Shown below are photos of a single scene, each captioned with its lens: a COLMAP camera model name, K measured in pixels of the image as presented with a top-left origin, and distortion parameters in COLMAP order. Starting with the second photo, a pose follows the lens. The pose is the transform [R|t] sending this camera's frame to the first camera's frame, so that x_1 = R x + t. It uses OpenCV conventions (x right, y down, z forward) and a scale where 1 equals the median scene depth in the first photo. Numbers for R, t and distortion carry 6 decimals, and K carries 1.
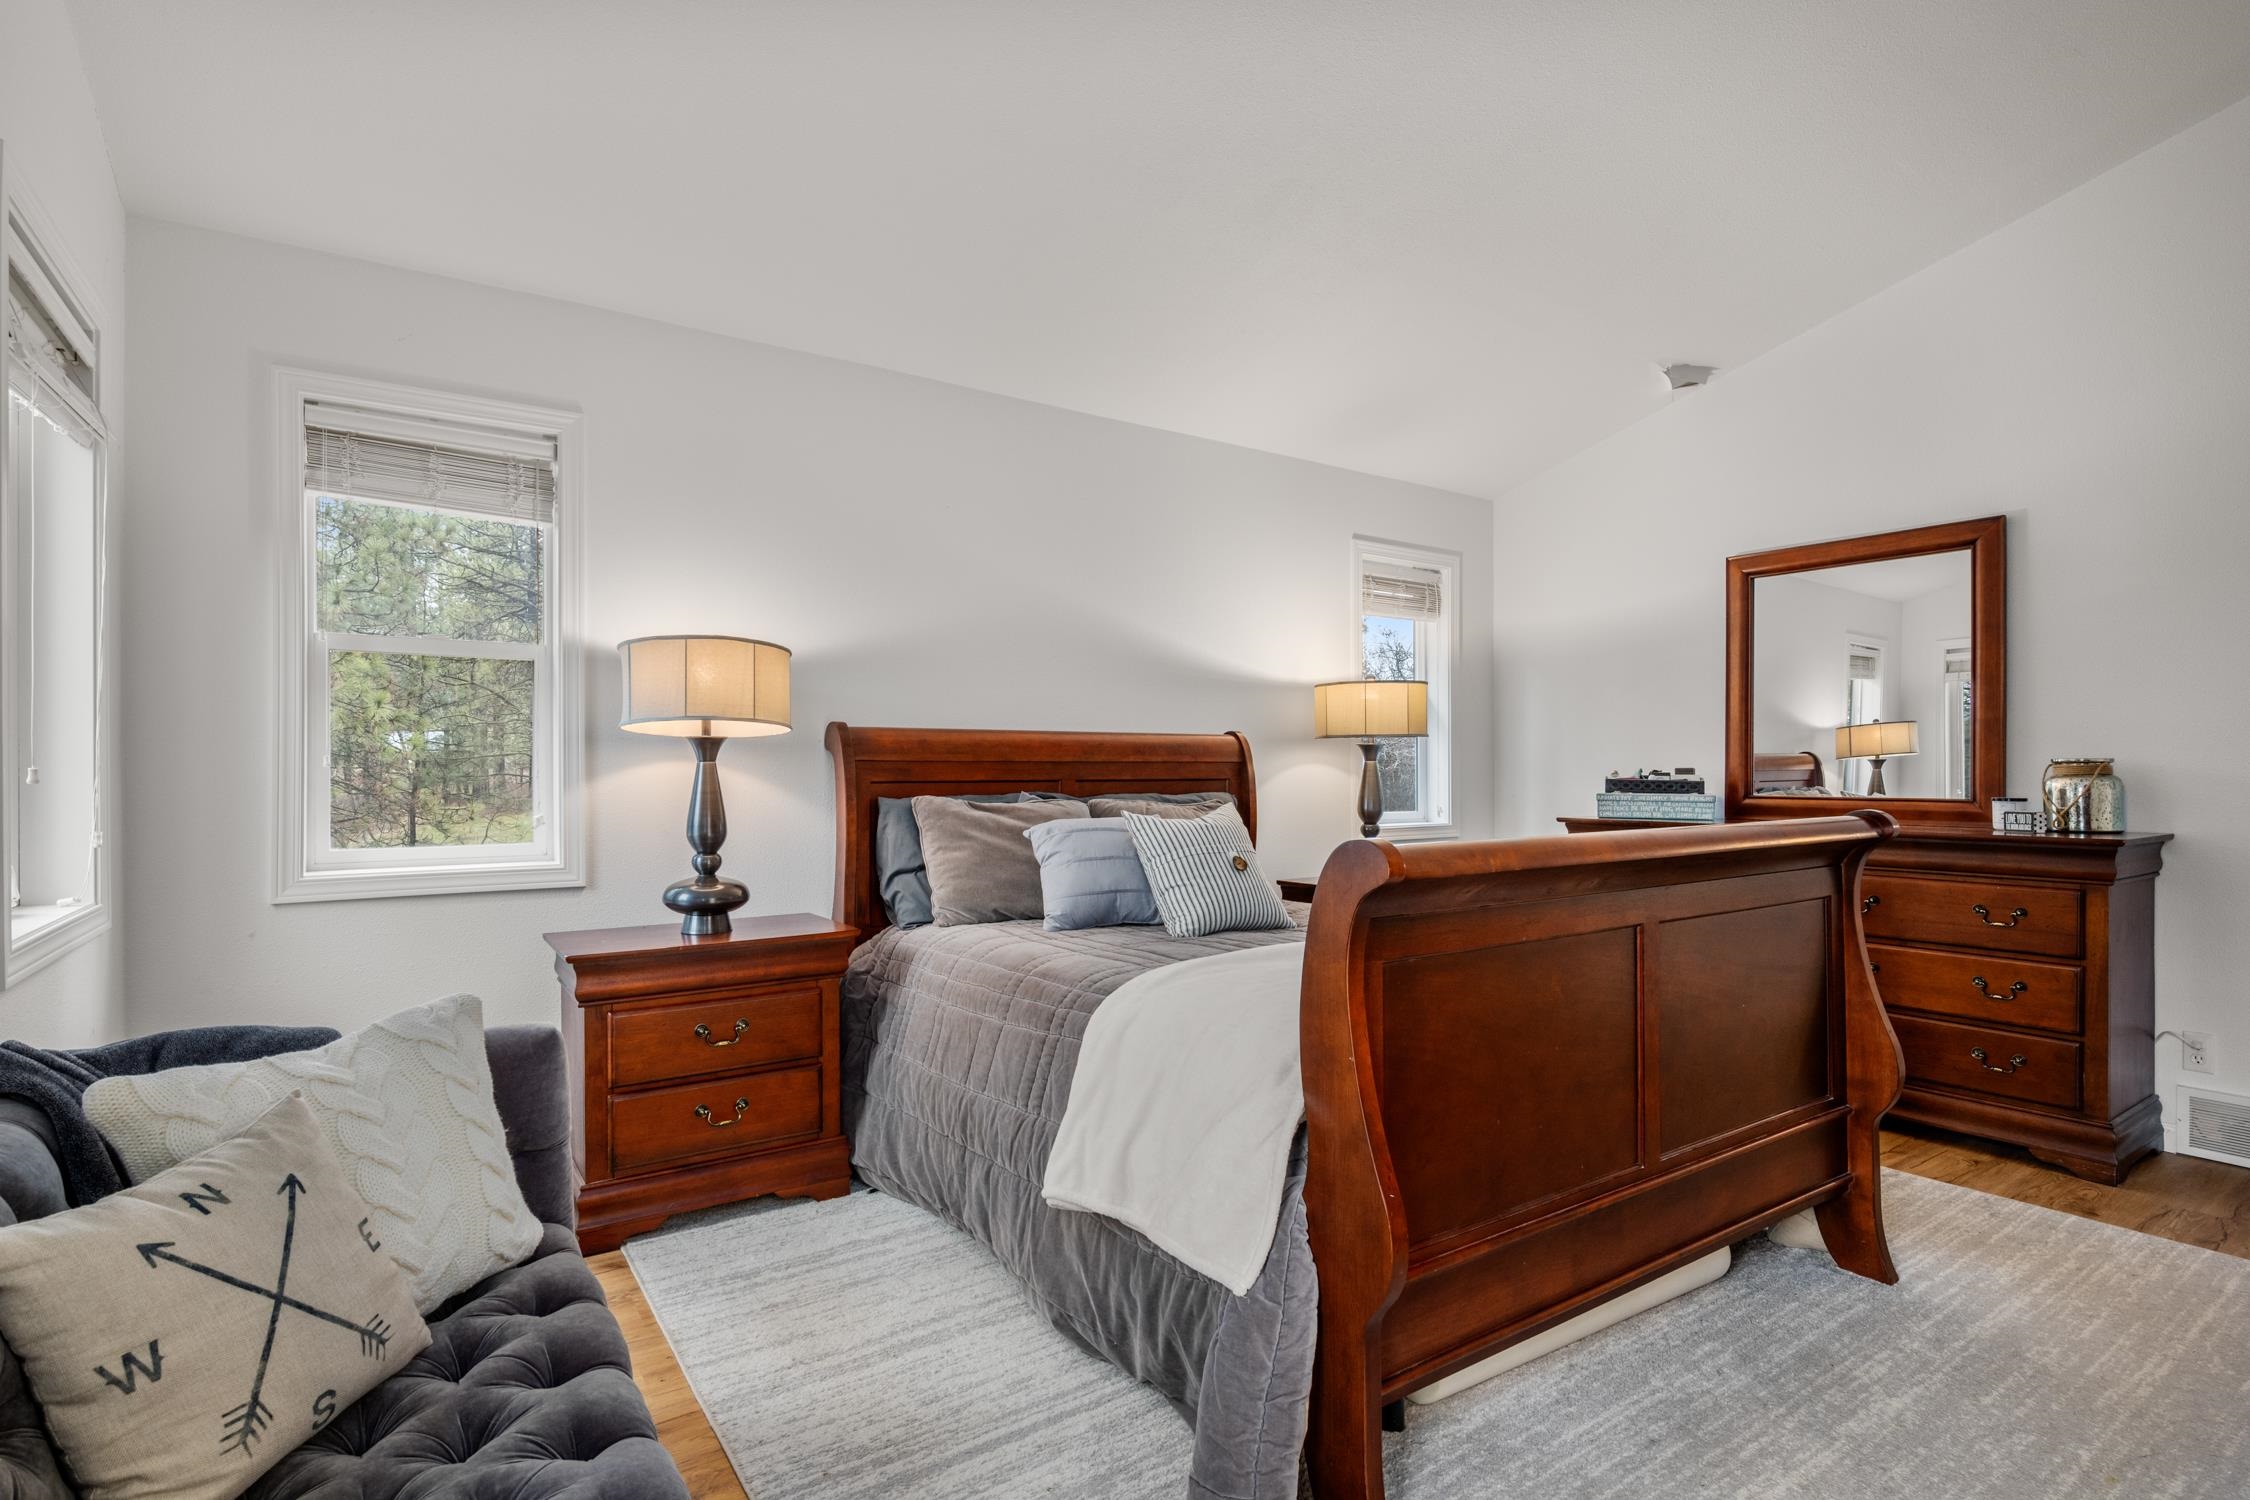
lens RADIAL K [[1124.0, 0, 1132.0], [0, 1124.0, 763.9], [0, 0, 1]] dist [0.002065, 0.000075]
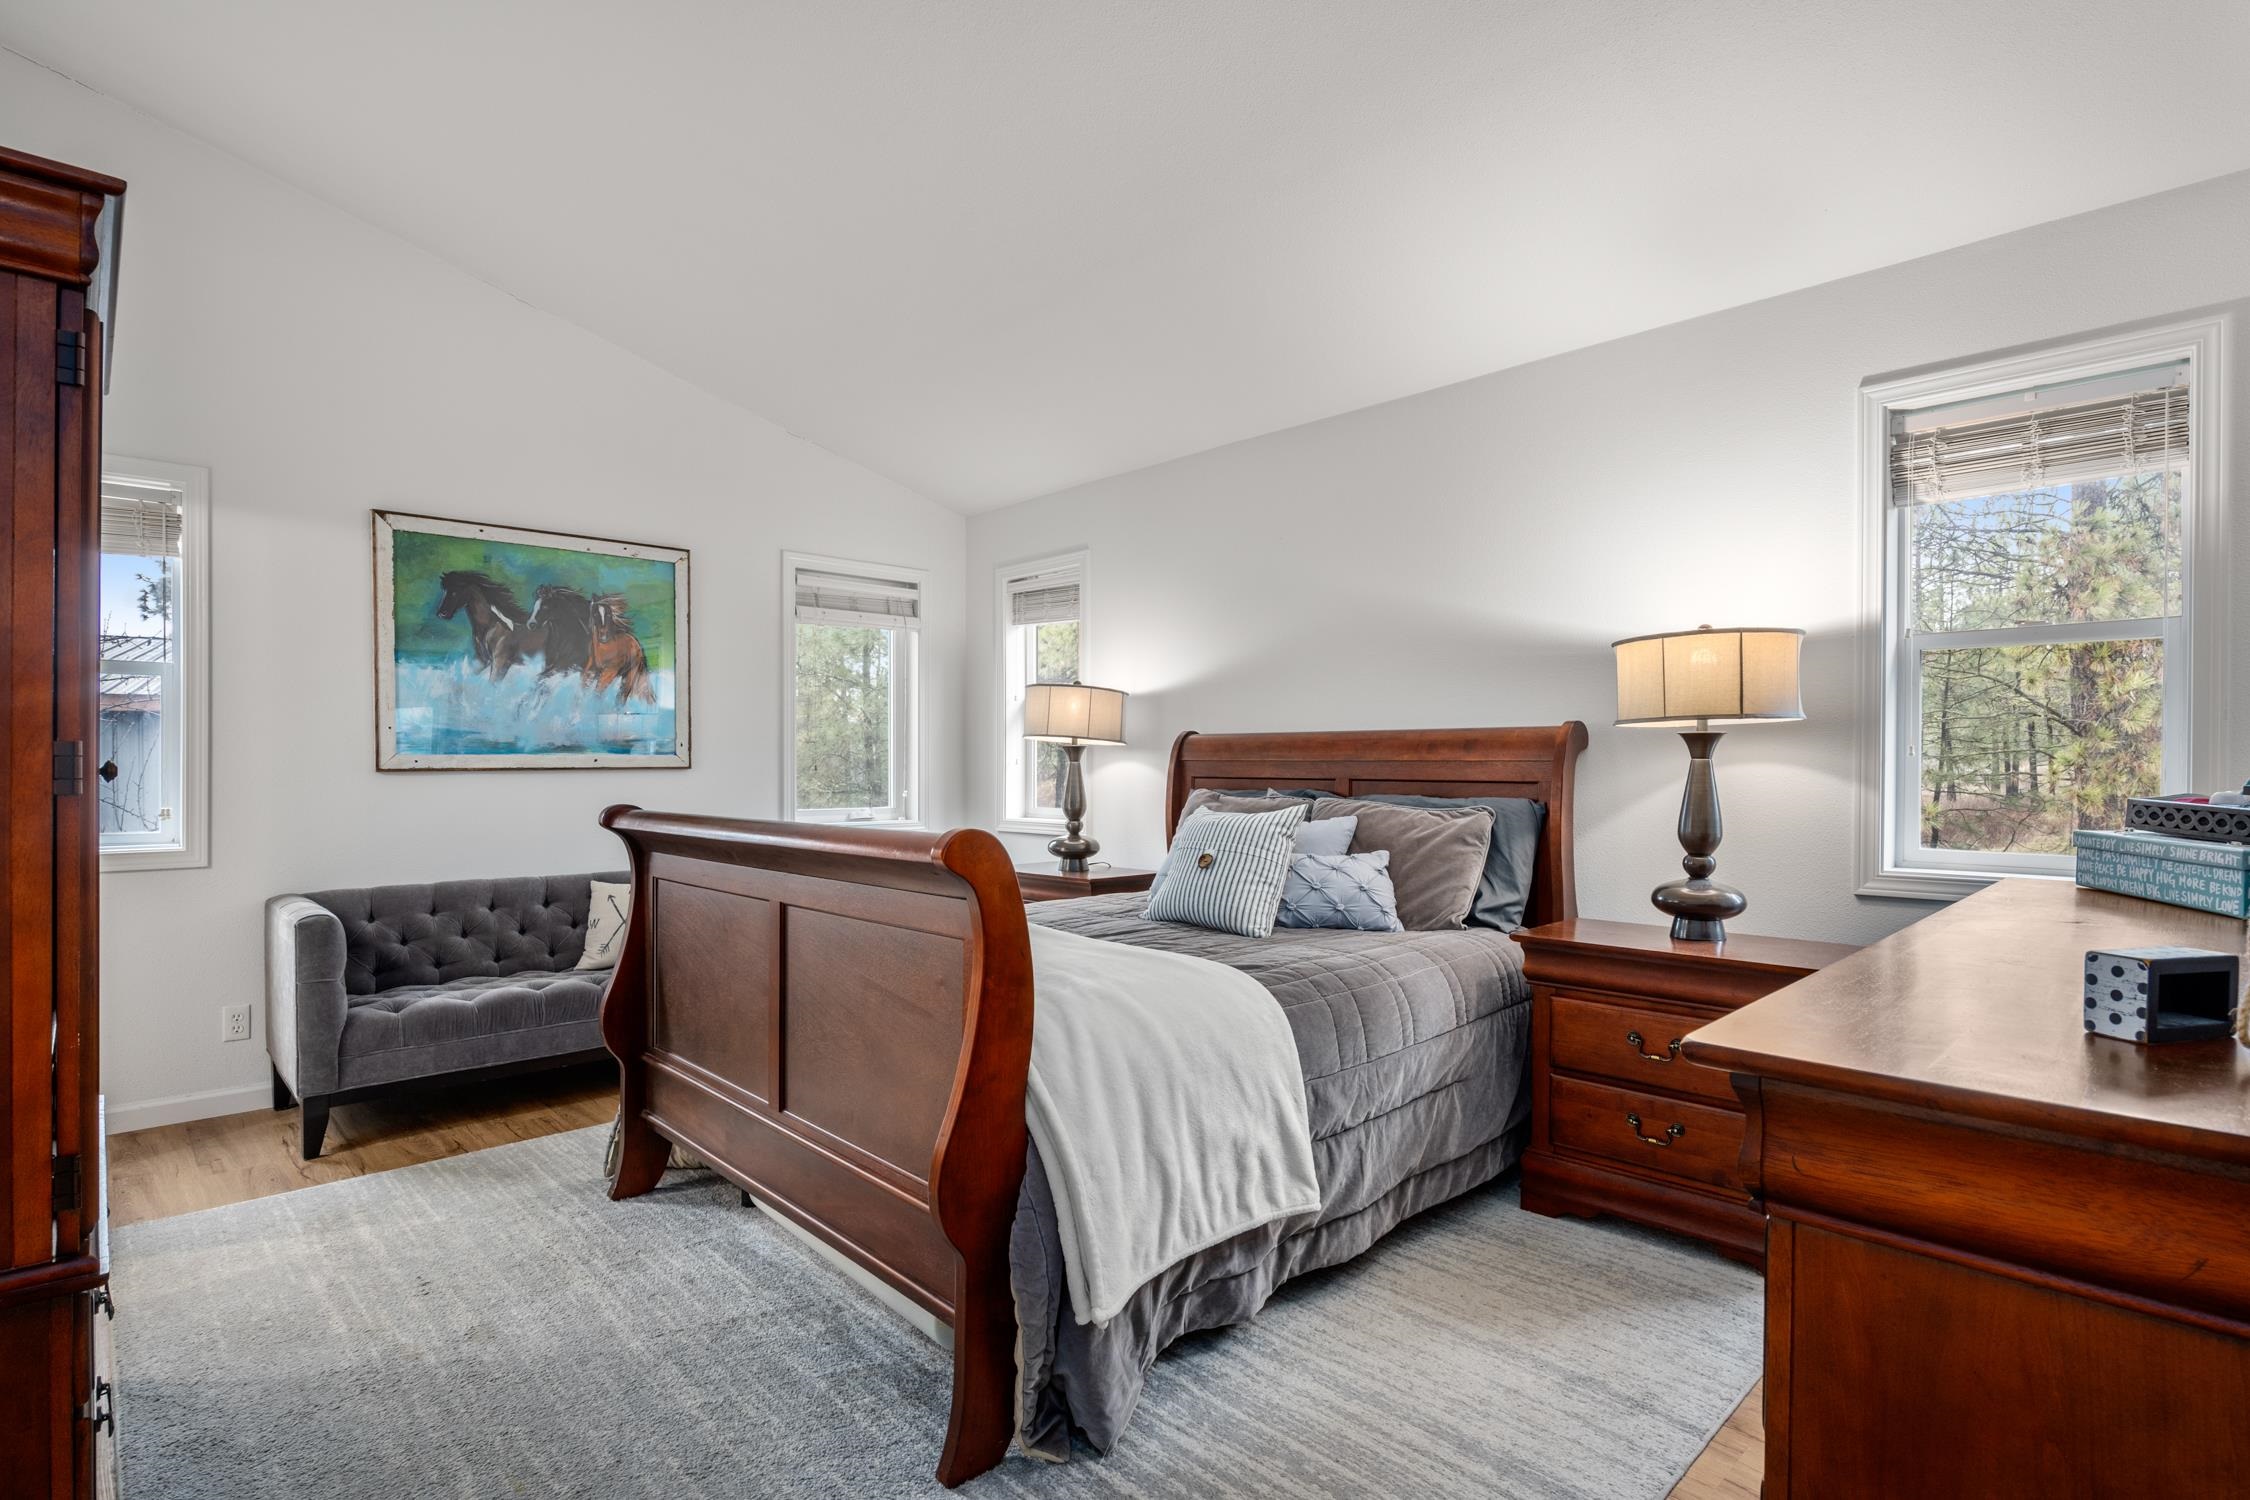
lens RADIAL K [[1124.0, 0, 1132.0], [0, 1124.0, 763.9], [0, 0, 1]] dist [0.002065, 0.000075]
pose [[0.147981, 0.001377, -0.988989, 0.830658], [-0.000960, 0.999999, 0.001248, 0.000227], [0.988990, 0.000764, 0.147982, 0.597456]]
